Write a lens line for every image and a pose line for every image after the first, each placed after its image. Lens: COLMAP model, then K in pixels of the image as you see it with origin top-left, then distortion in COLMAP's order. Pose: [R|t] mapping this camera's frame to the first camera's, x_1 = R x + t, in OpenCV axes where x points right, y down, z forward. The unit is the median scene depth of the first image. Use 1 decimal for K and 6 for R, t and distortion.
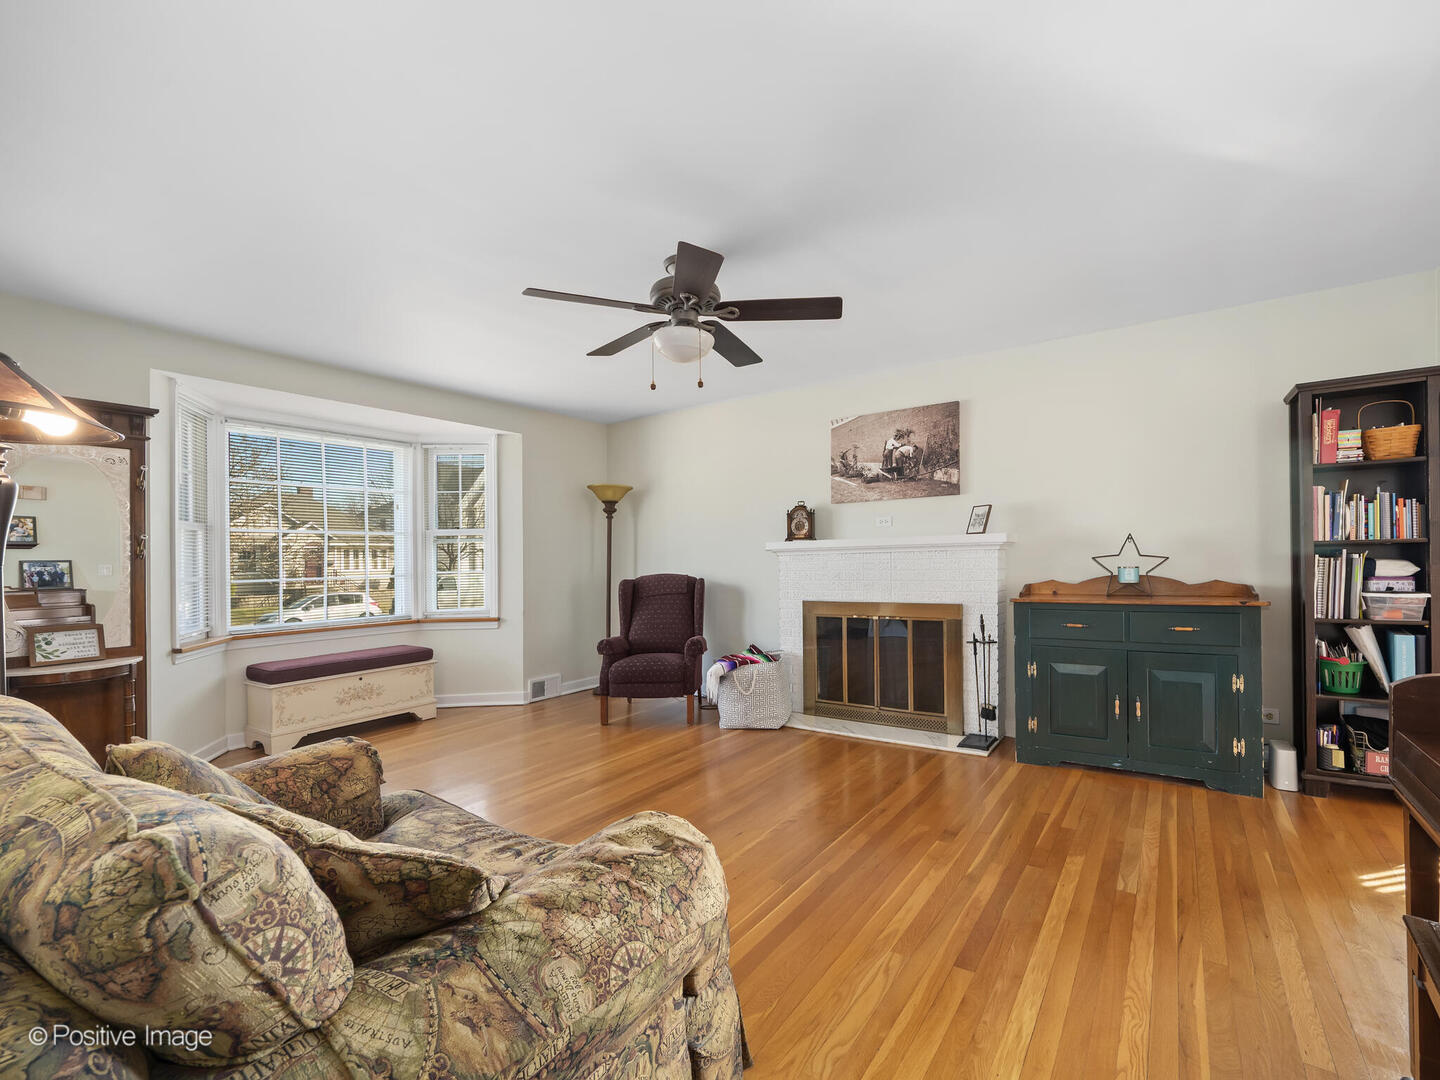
lens RADIAL K [[640.5, 0, 737.1], [0, 640.5, 562.0], [0, 0, 1]] dist [-0.000726, -0.000287]
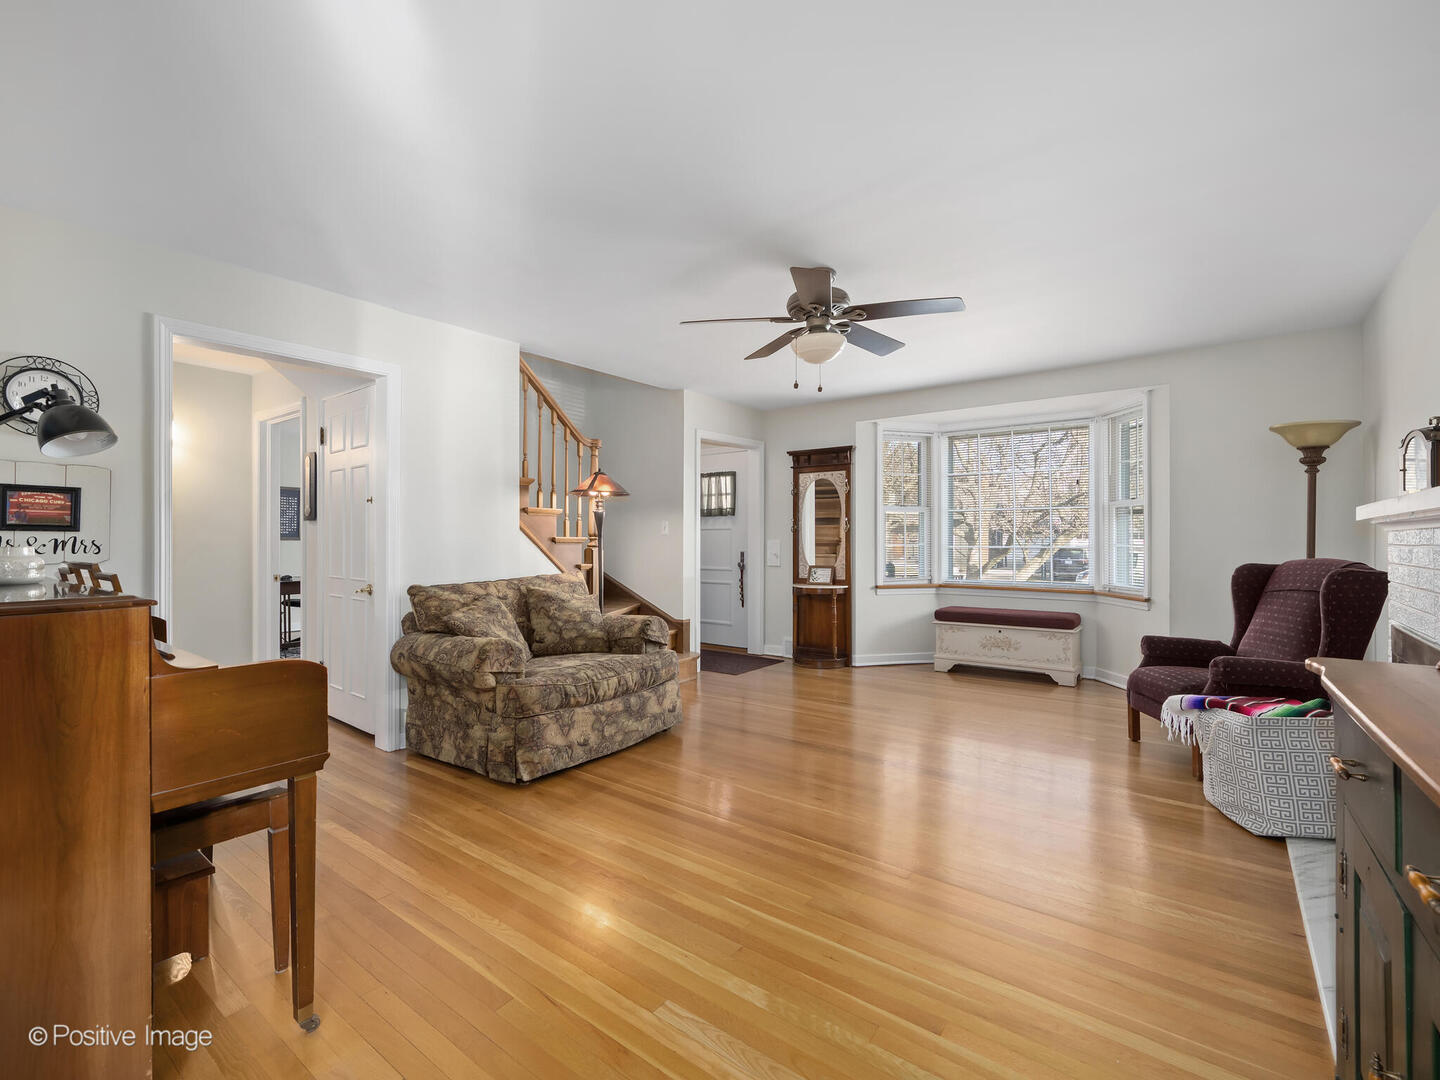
lens RADIAL K [[640.5, 0, 713.9], [0, 640.5, 533.1], [0, 0, 1]] dist [-0.000726, -0.000287]
pose [[-0.033703, 0.012733, -0.999351, 0.633005], [-0.001106, 0.999918, 0.012778, -0.016060], [0.999431, 0.001535, -0.033686, 0.515990]]
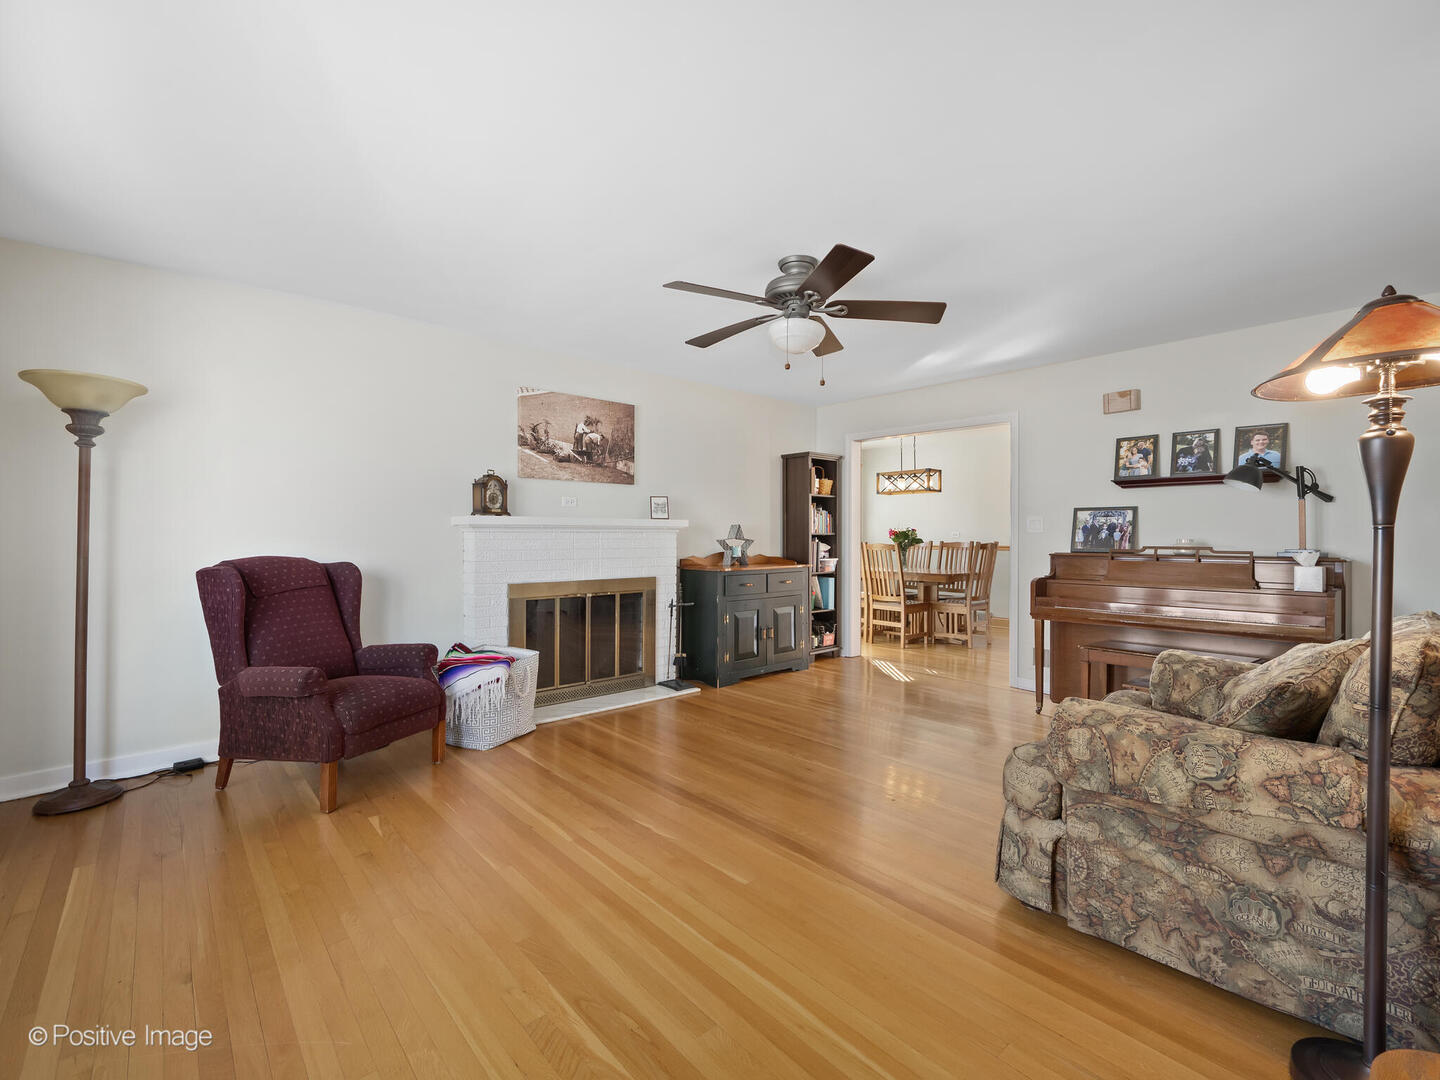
lens RADIAL K [[640.5, 0, 727.8], [0, 640.5, 541.4], [0, 0, 1]] dist [-0.000726, -0.000287]
pose [[0.237481, 0.014640, 0.971282, -0.718247], [-0.002109, 0.999892, -0.014555, 0.014921], [-0.971390, 0.001409, 0.237487, 0.525277]]
